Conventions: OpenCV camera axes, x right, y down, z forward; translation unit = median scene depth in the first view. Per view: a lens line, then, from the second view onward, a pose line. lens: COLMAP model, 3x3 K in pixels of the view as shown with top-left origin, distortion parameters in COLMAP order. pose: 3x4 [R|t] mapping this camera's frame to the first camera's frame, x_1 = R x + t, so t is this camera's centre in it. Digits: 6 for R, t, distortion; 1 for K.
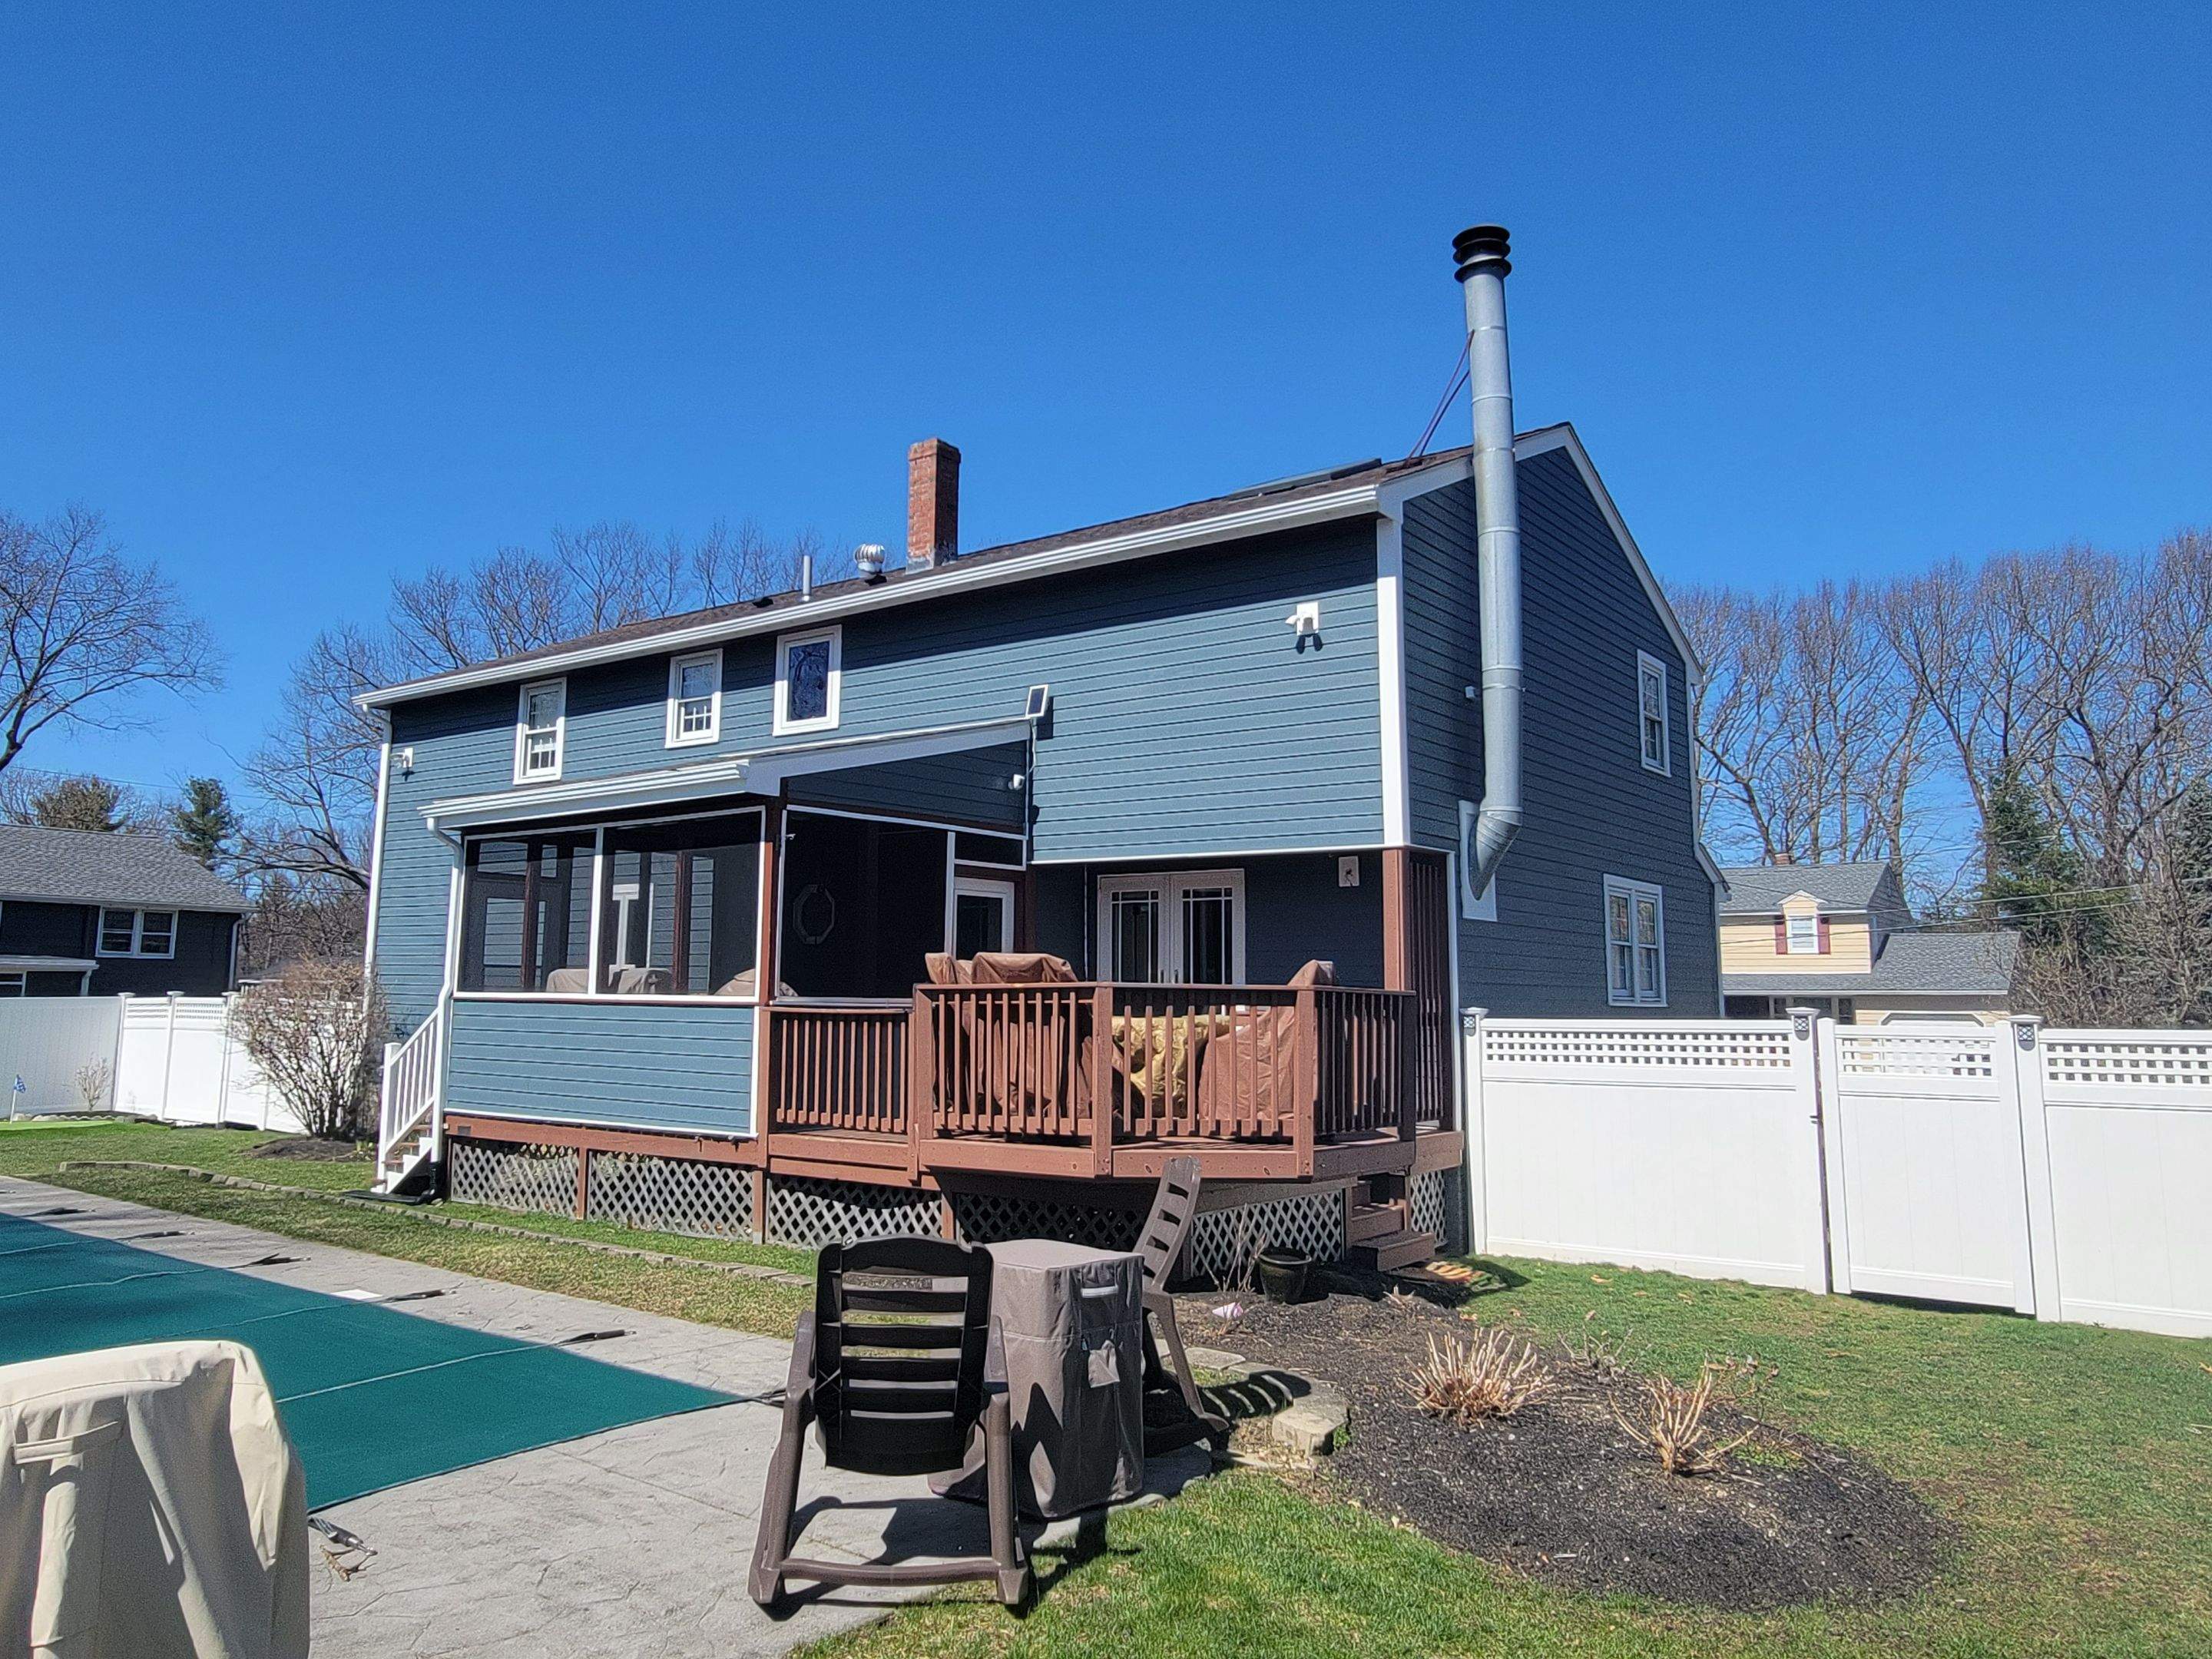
lens RADIAL K [[1602.5, 0, 986.1], [0, 1602.5, 820.9], [0, 0, 1]] dist [0.030537, 0.000318]
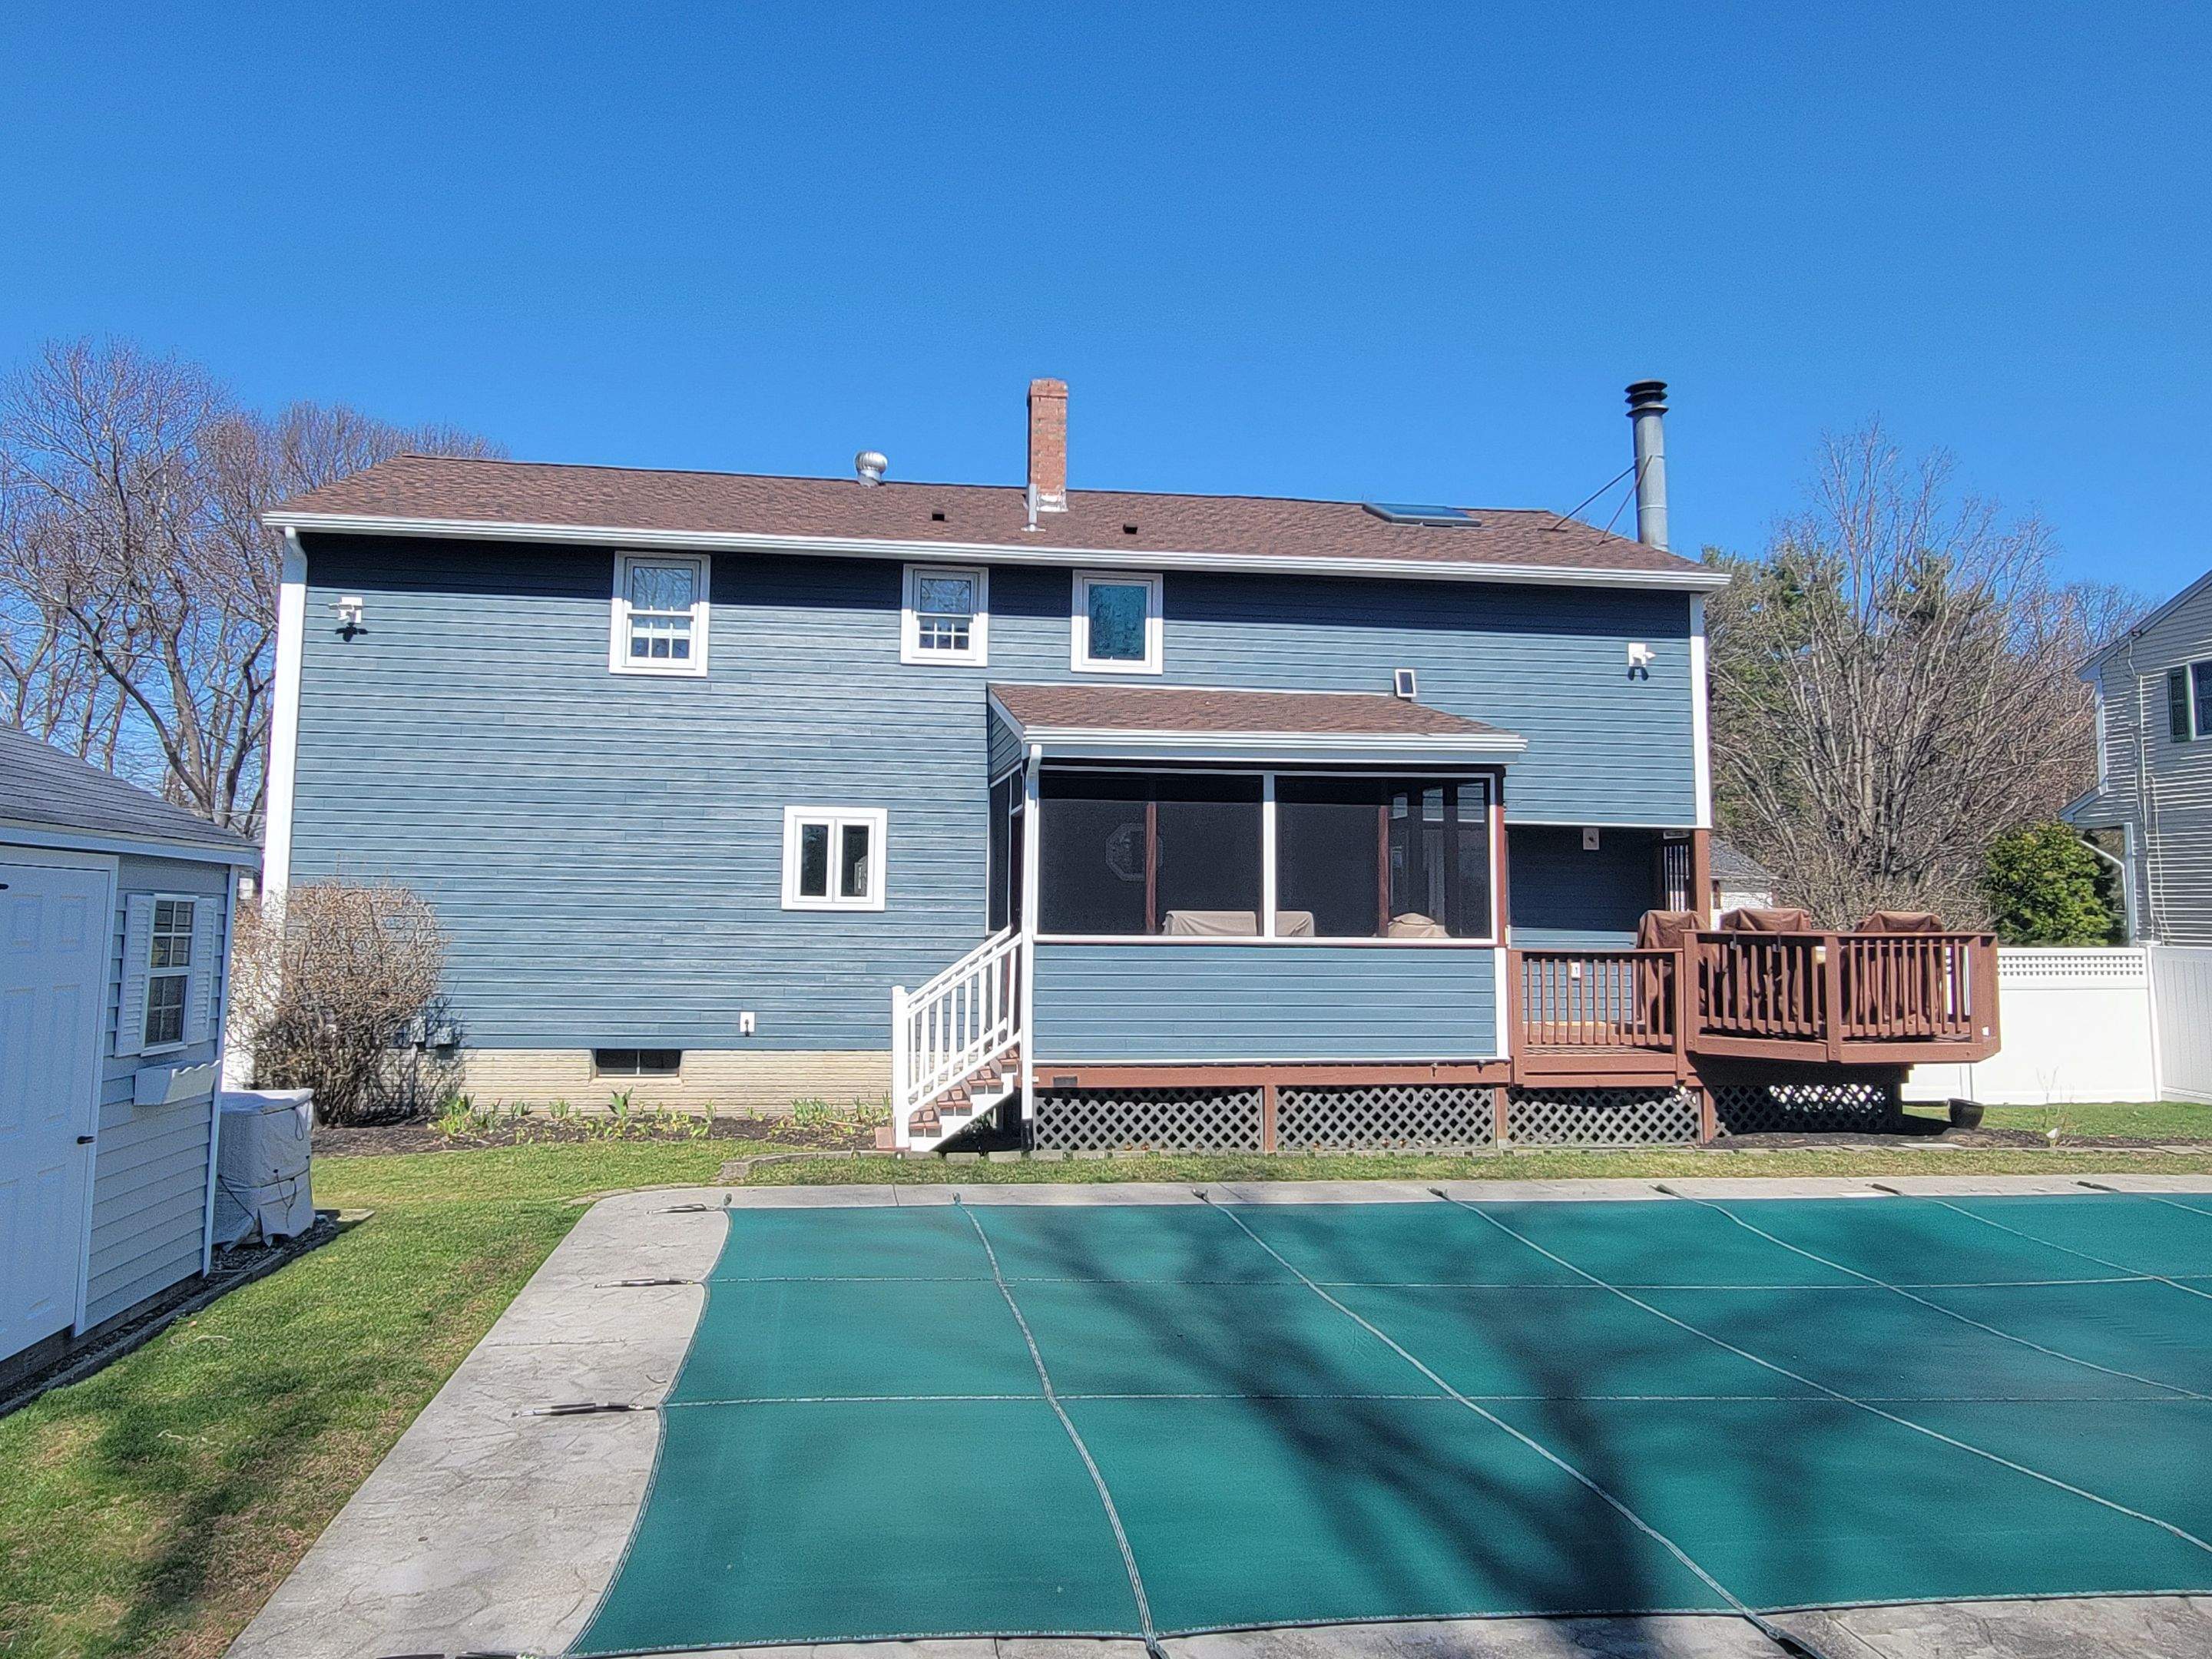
lens RADIAL K [[1552.6, 0, 1150.3], [0, 1552.6, 810.5], [0, 0, 1]] dist [0.044133, -0.049286]
pose [[0.673307, 0.041127, 0.738219, -0.974843], [-0.081983, 0.996448, 0.019262, 0.013331], [-0.734804, -0.073490, 0.674287, 0.367343]]
